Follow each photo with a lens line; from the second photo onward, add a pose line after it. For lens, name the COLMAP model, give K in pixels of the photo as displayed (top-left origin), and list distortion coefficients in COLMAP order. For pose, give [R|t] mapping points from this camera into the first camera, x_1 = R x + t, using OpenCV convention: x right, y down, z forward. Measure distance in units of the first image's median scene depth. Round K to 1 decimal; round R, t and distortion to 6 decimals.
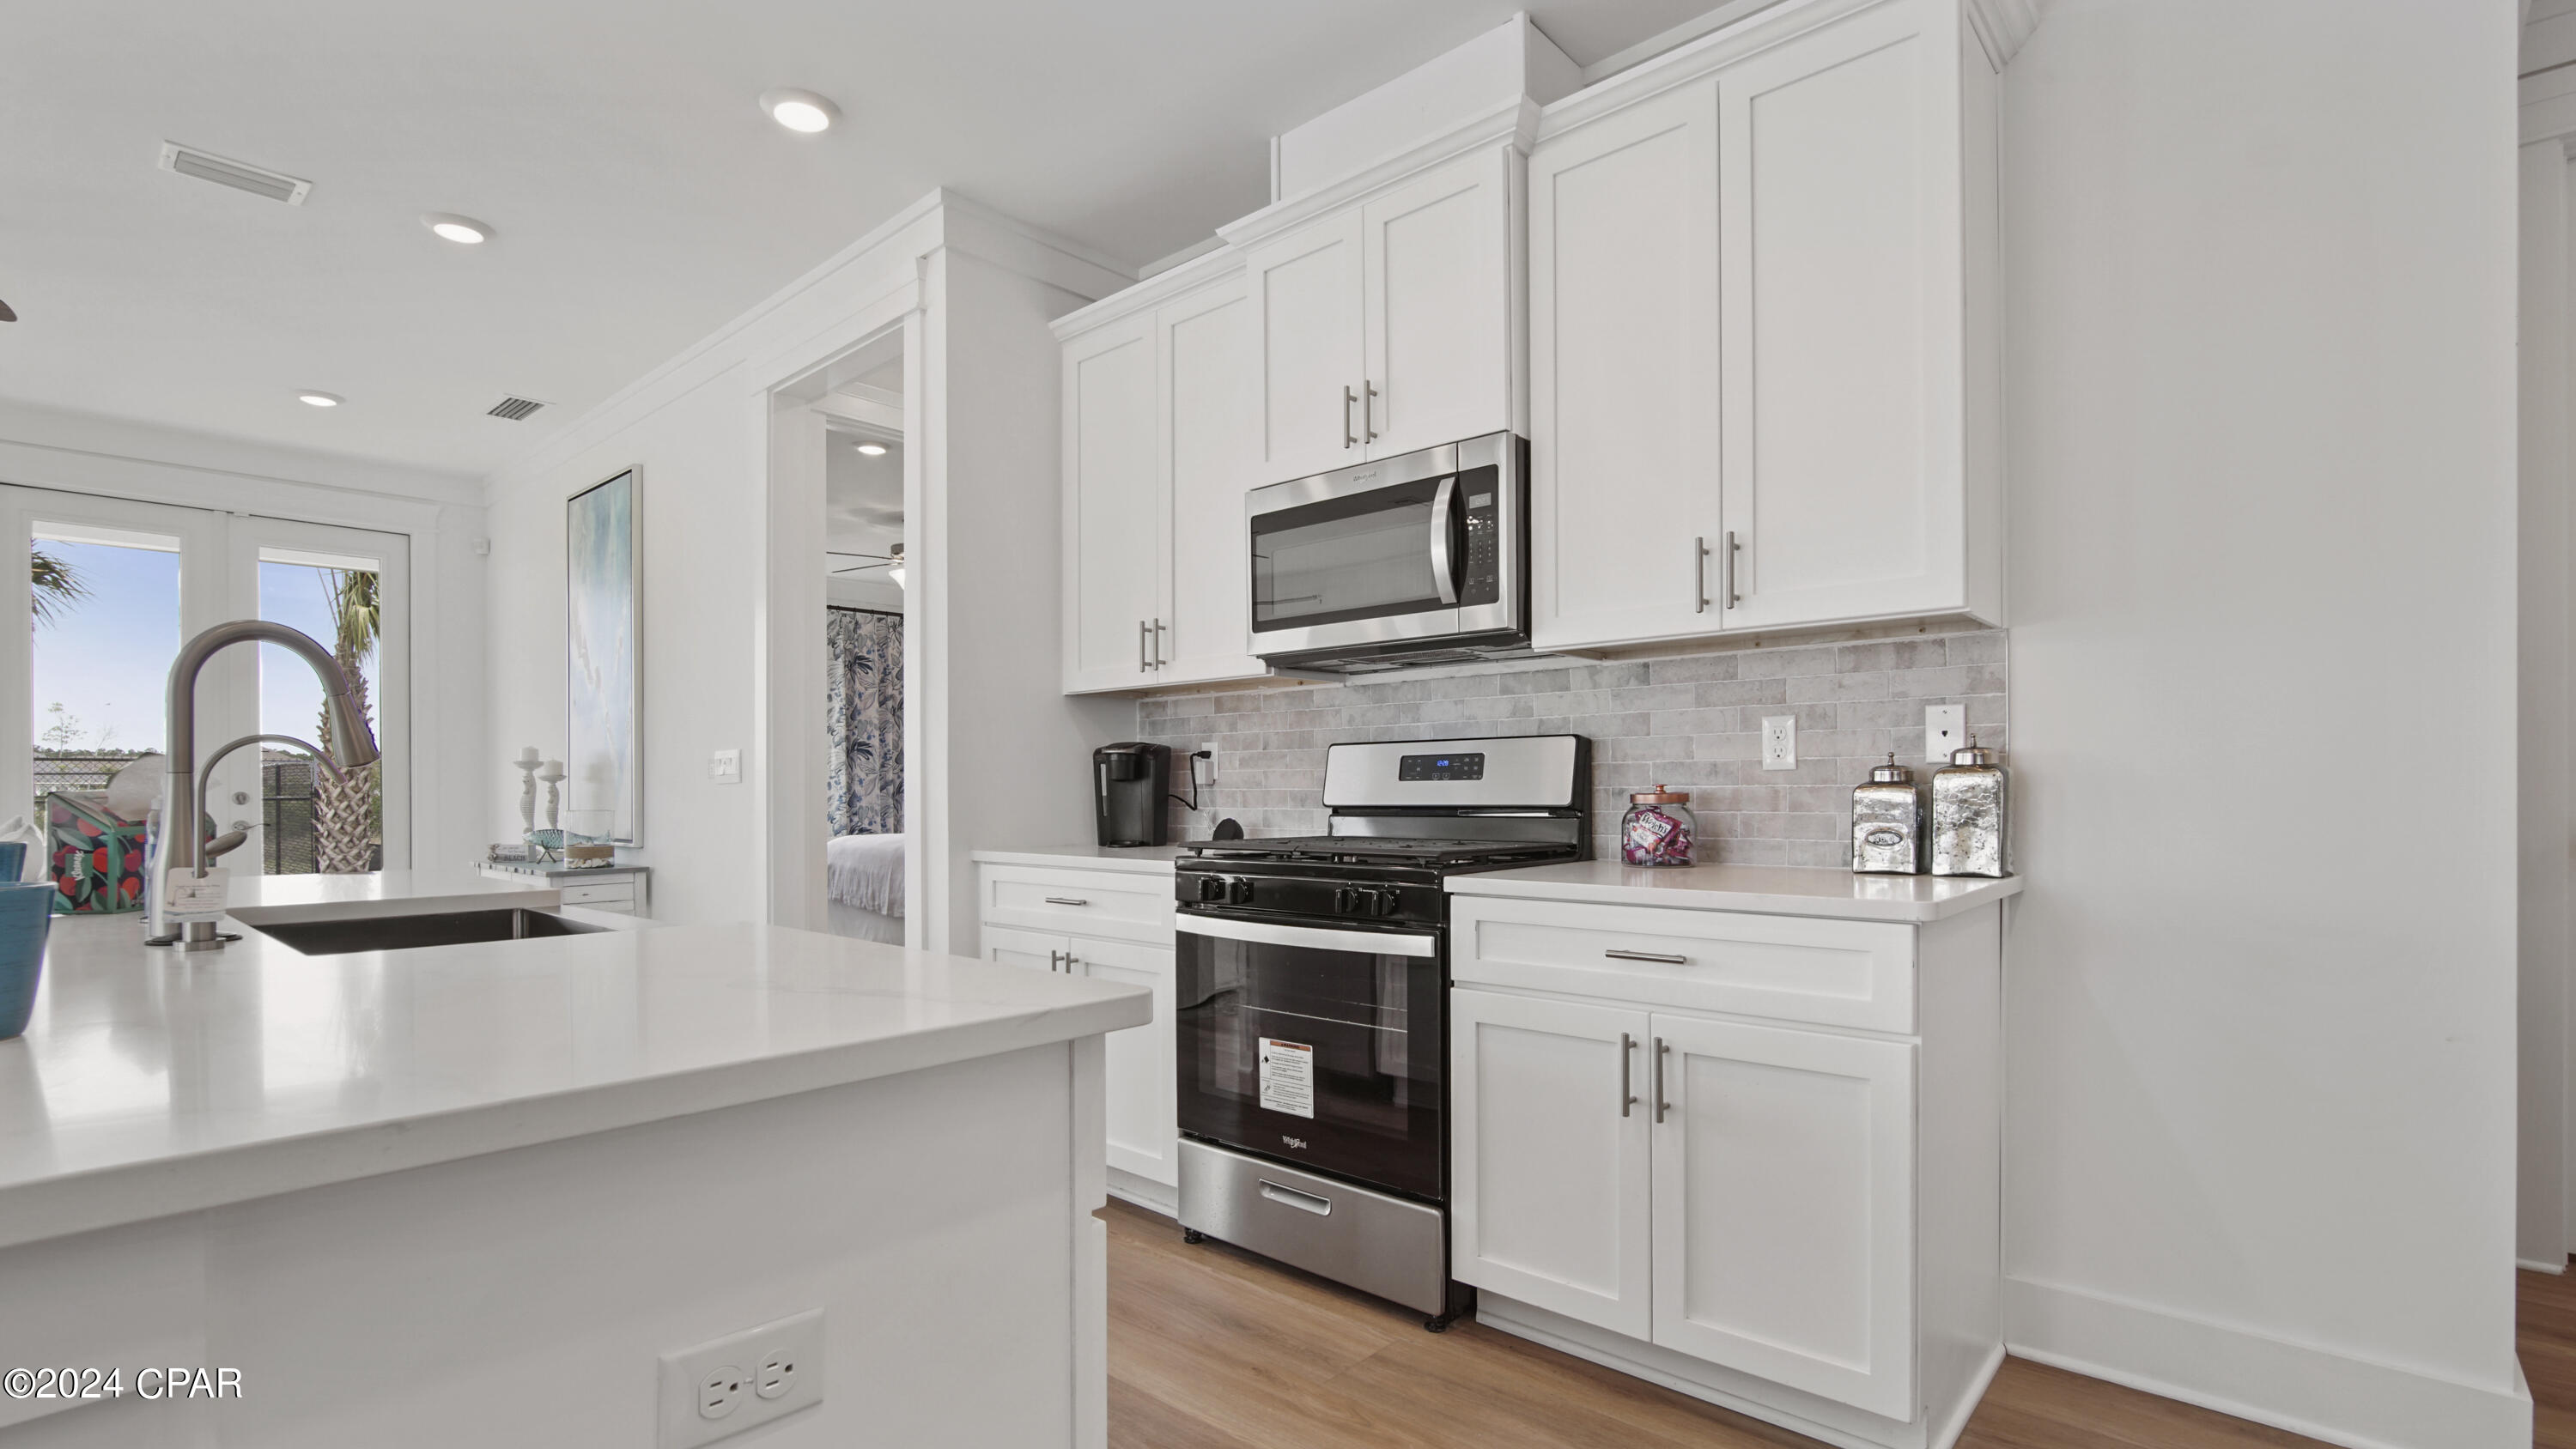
lens RADIAL K [[1154.2, 0, 1233.1], [0, 1154.2, 781.0], [0, 0, 1]] dist [-0.008106, -0.000054]
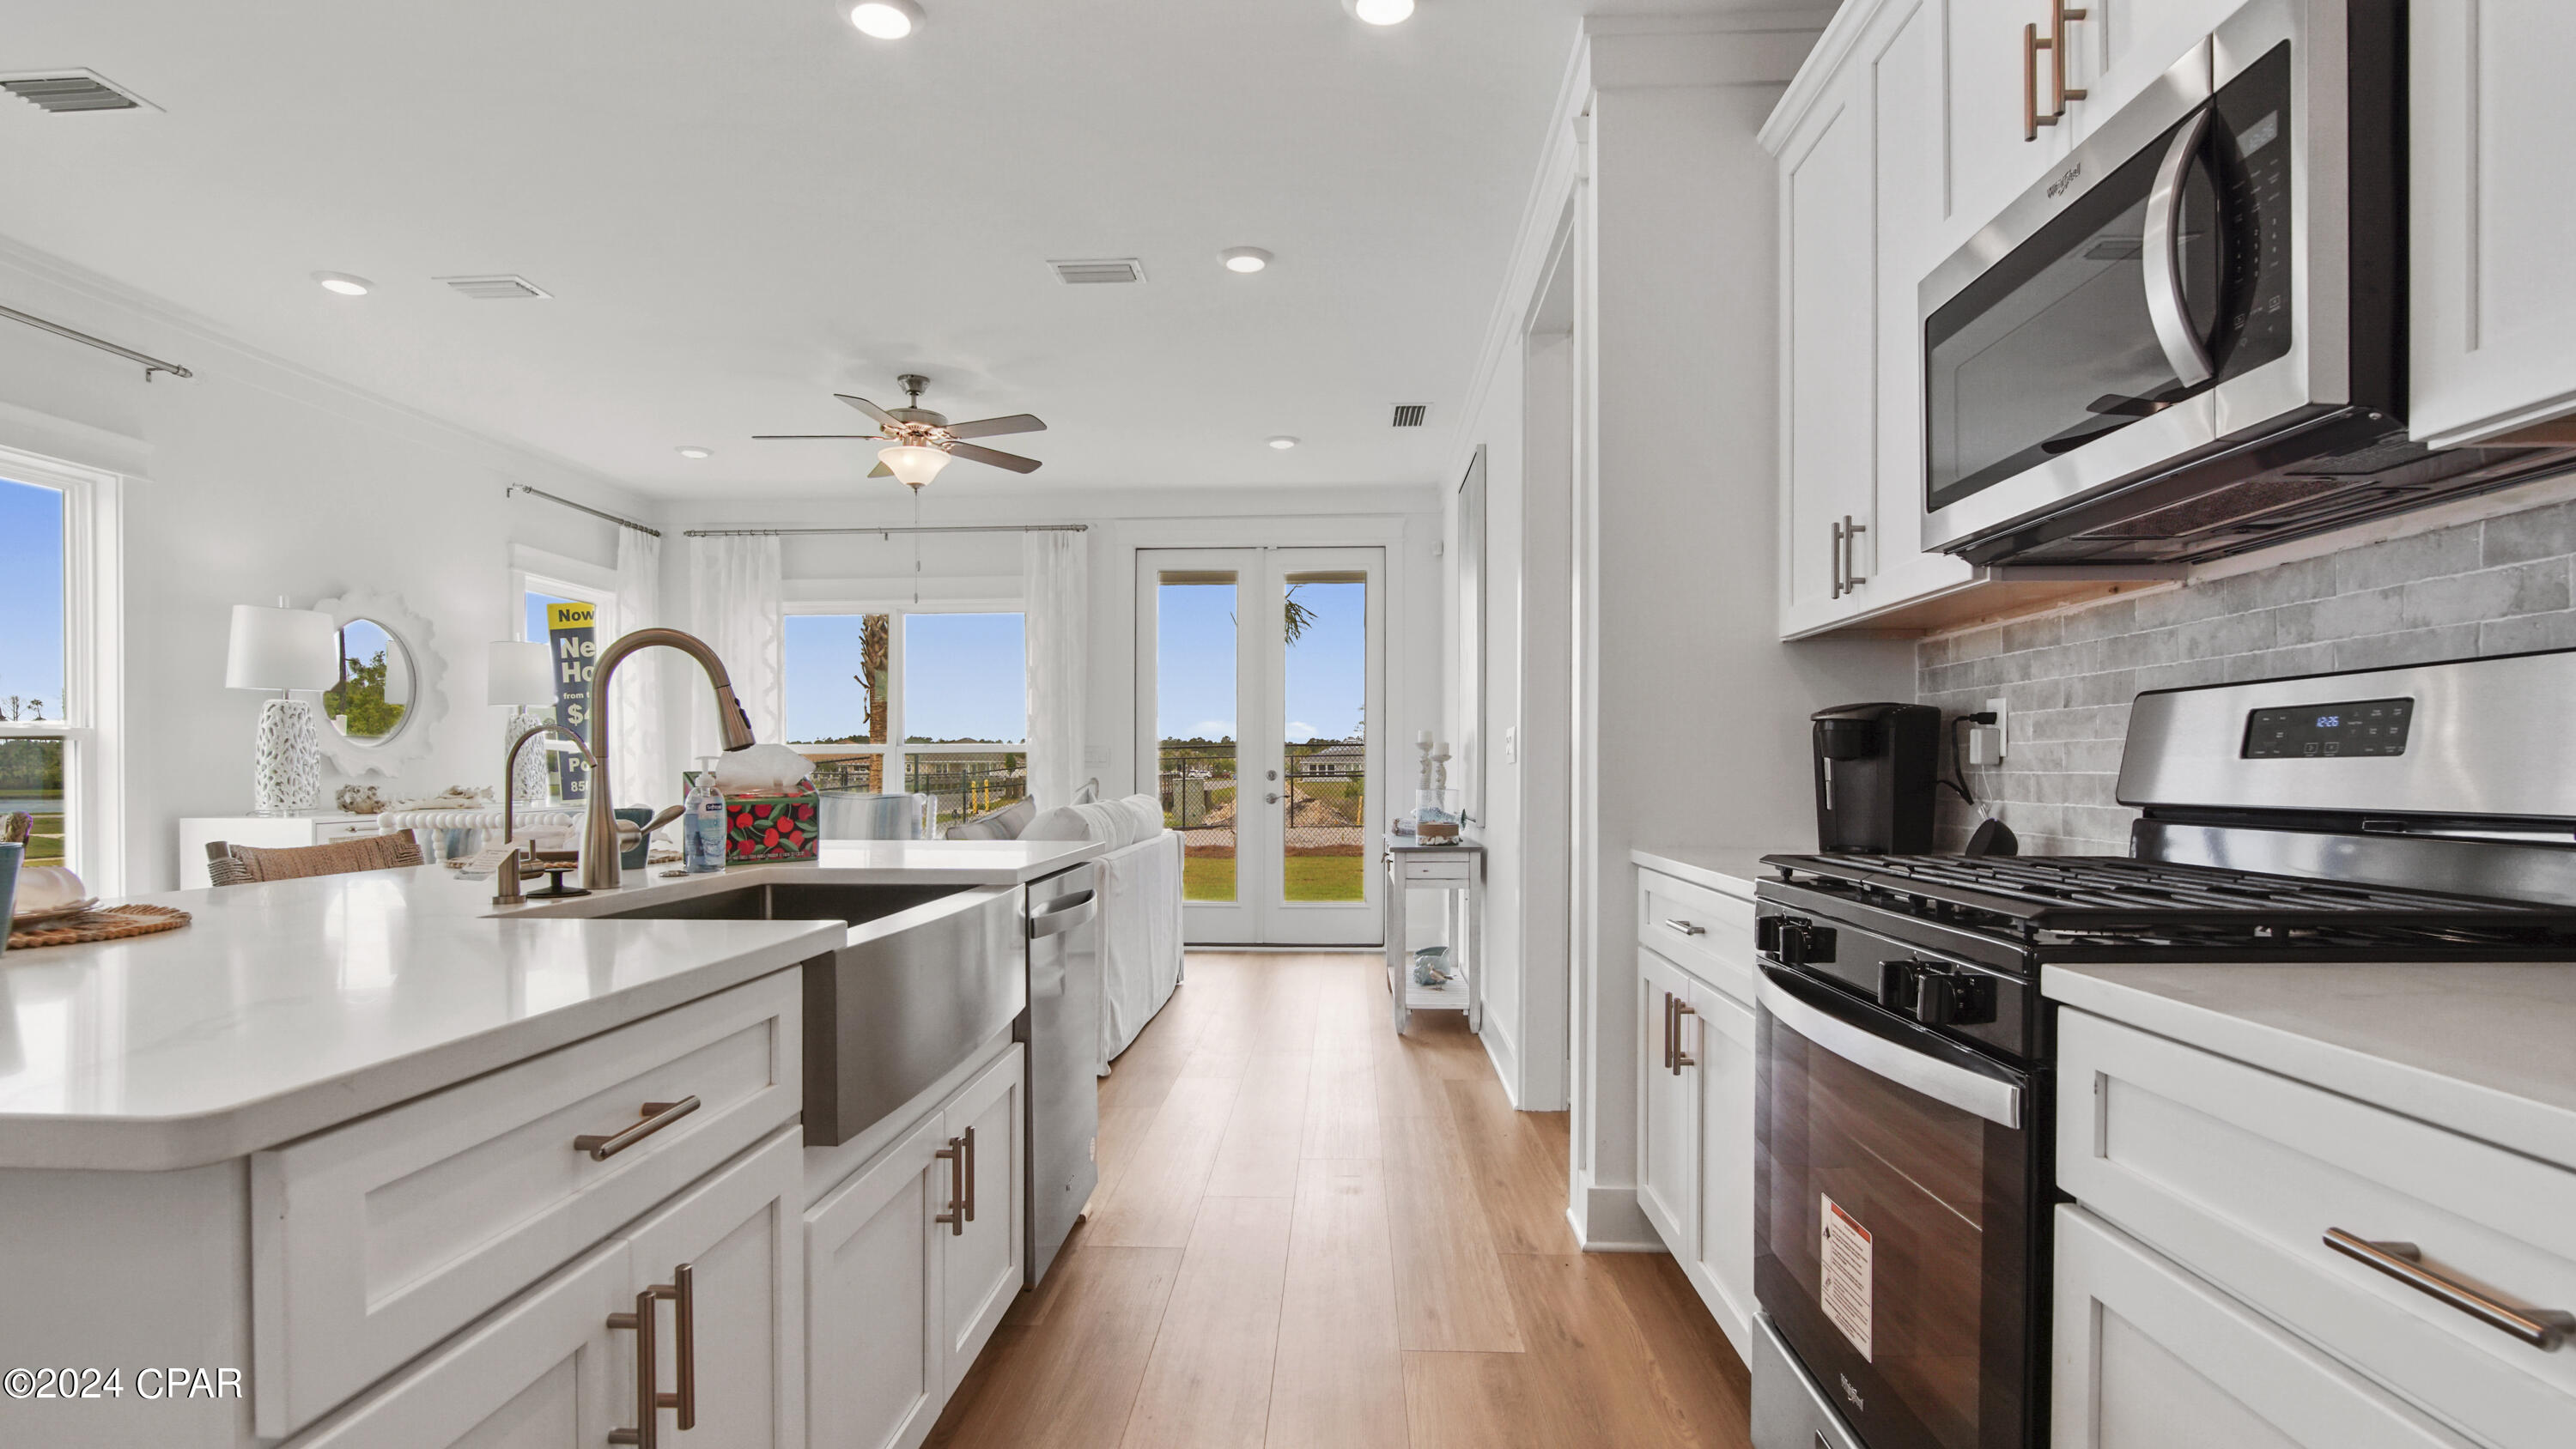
lens RADIAL K [[1177.3, 0, 1332.5], [0, 1177.3, 777.6], [0, 0, 1]] dist [-0.012160, -0.000409]
pose [[0.666986, 0.007692, -0.745030, 0.239963], [0.004318, 0.999890, 0.014189, -0.000879], [0.745058, -0.012681, 0.666879, 0.326073]]
